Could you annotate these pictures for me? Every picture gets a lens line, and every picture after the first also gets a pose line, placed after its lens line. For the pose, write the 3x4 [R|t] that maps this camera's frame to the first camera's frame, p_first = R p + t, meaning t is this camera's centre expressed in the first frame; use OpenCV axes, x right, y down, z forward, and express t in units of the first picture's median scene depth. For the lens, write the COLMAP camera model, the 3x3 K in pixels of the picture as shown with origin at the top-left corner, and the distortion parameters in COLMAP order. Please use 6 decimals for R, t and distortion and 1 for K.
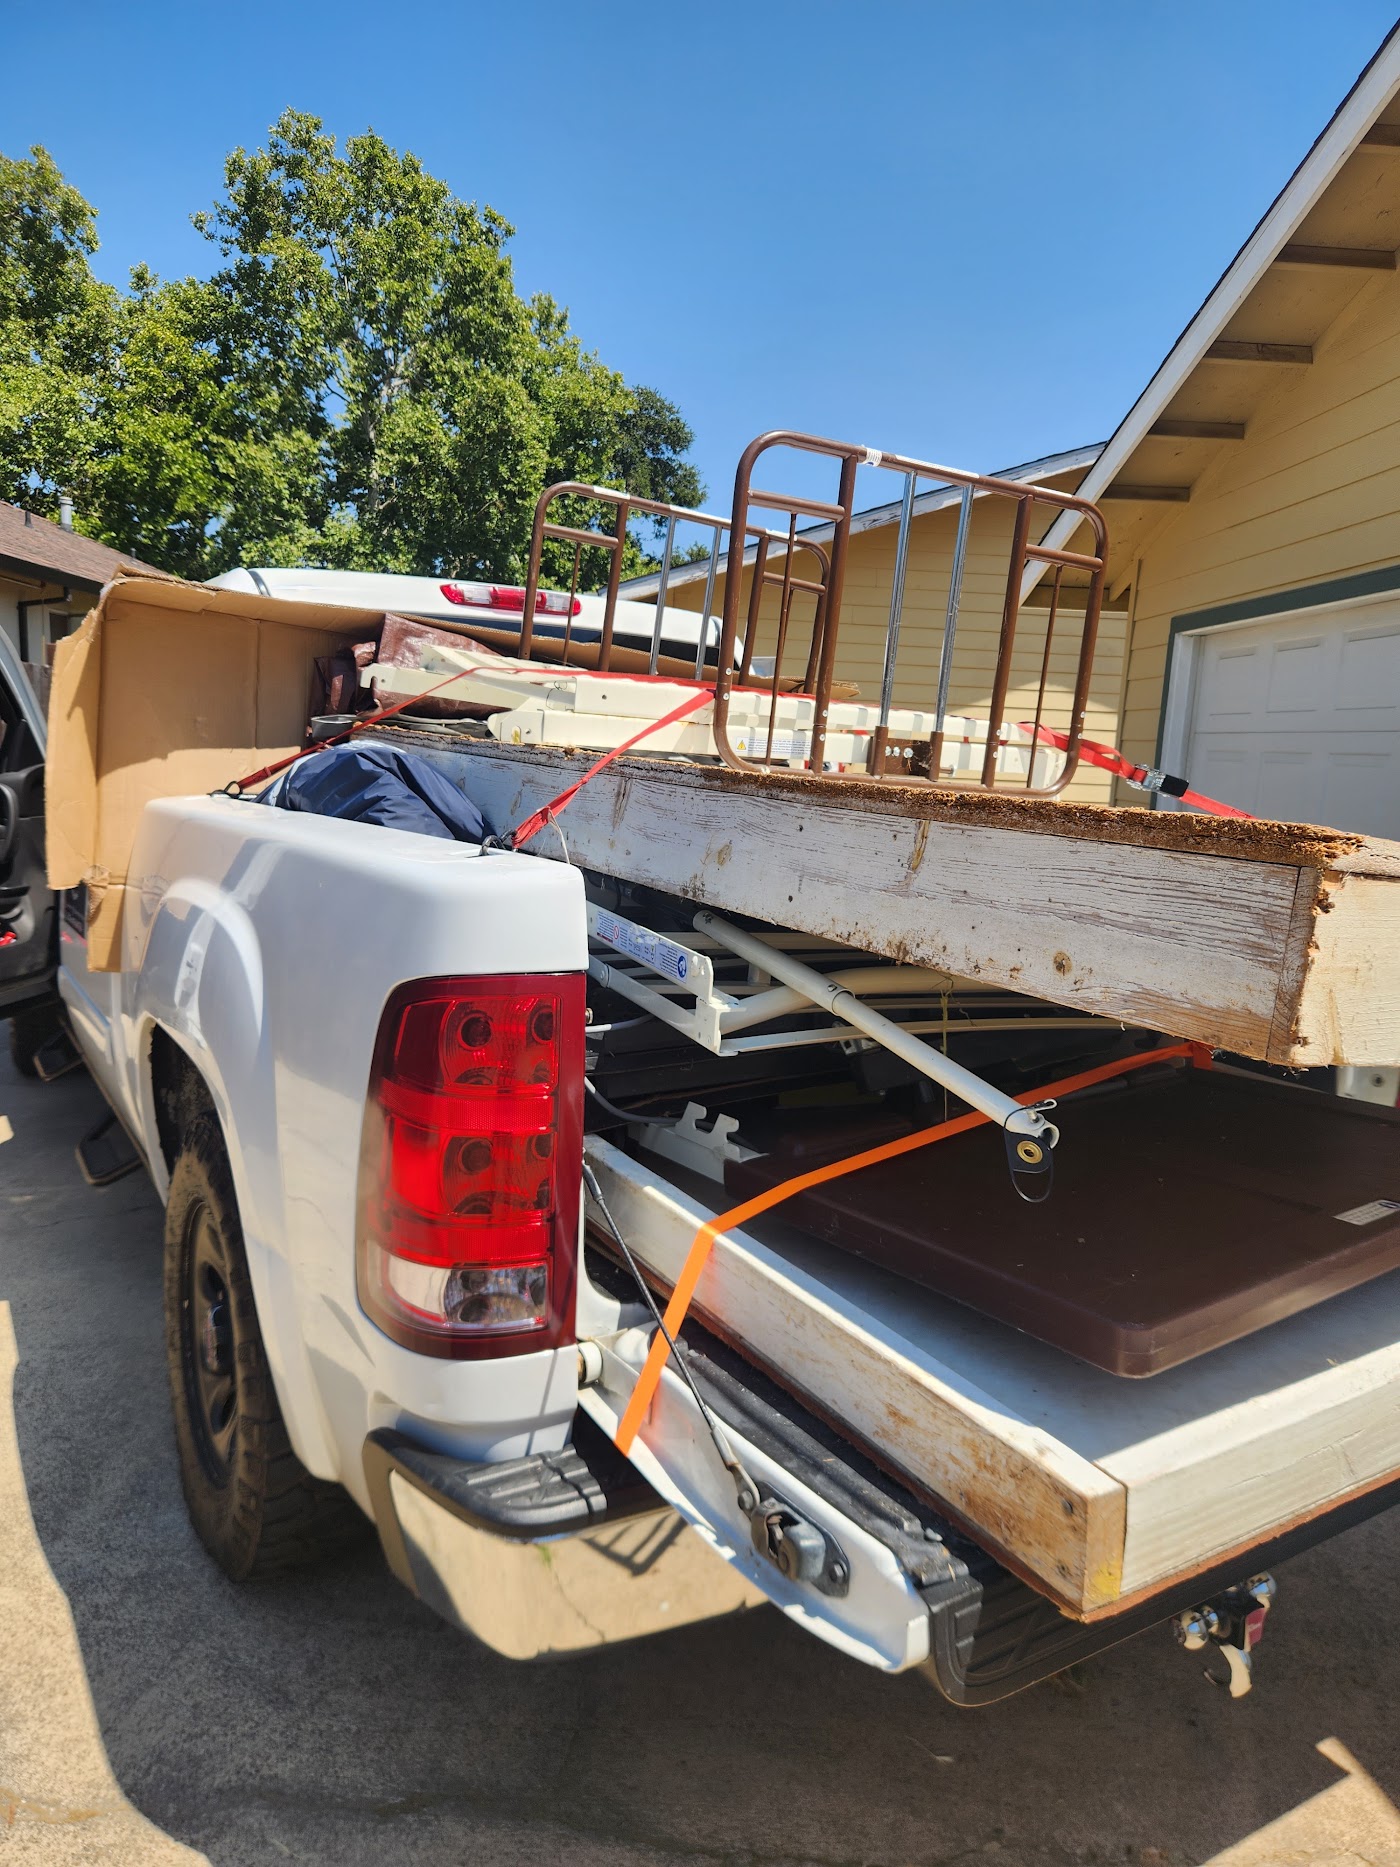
lens RADIAL K [[1165.4, 0, 700.0], [0, 1165.4, 933.5], [0, 0, 1]] dist [0.065472, -0.069856]
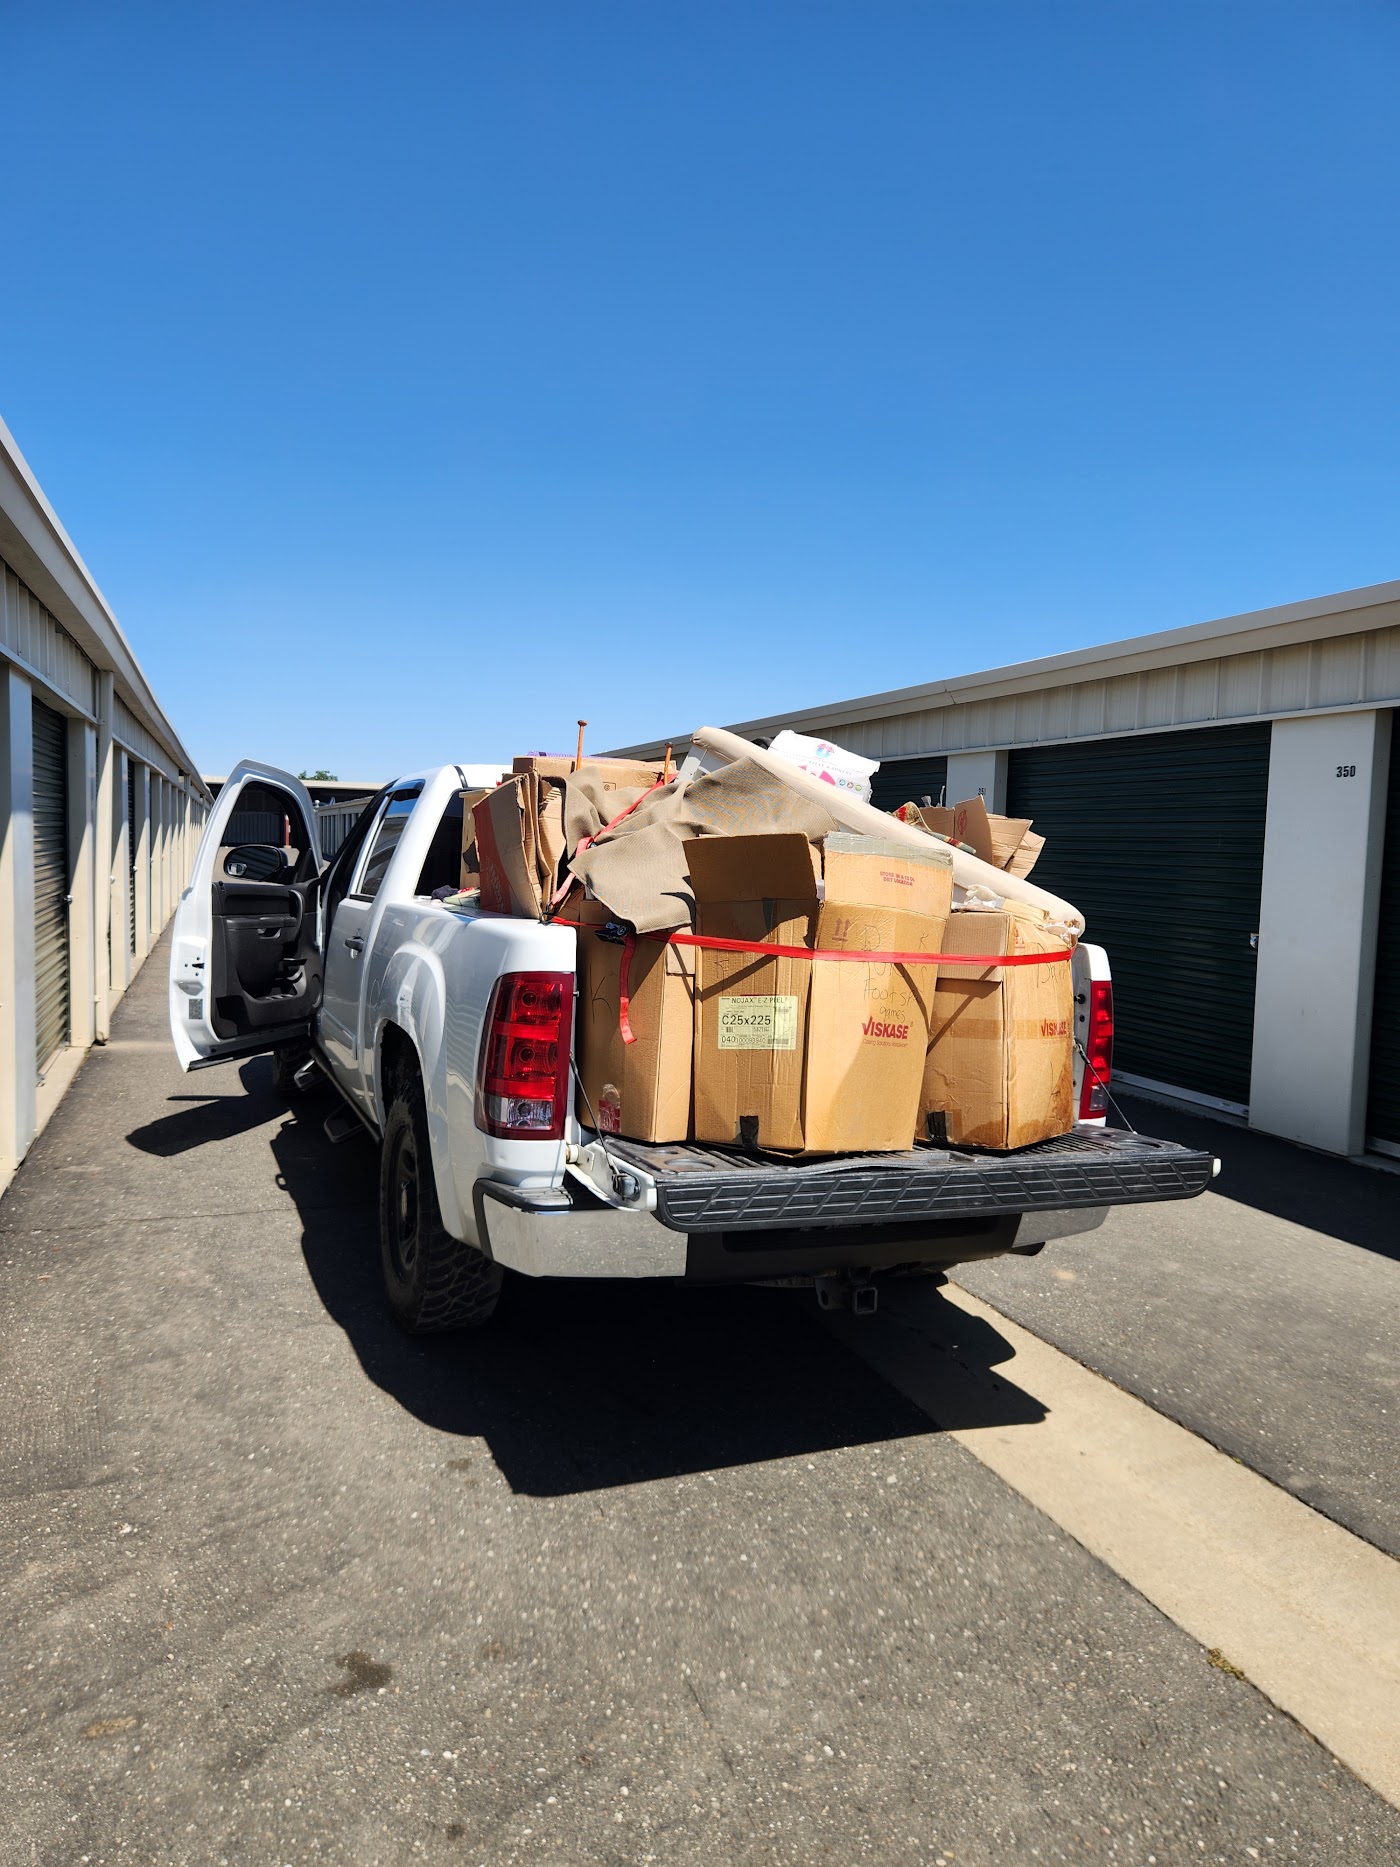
lens RADIAL K [[1165.4, 0, 700.0], [0, 1165.4, 933.5], [0, 0, 1]] dist [0.065472, -0.069856]
pose [[0.986724, 0.019706, -0.161209, 0.485074], [-0.035394, 0.994845, -0.095029, 0.157262], [0.158505, 0.099473, 0.982335, -1.147189]]
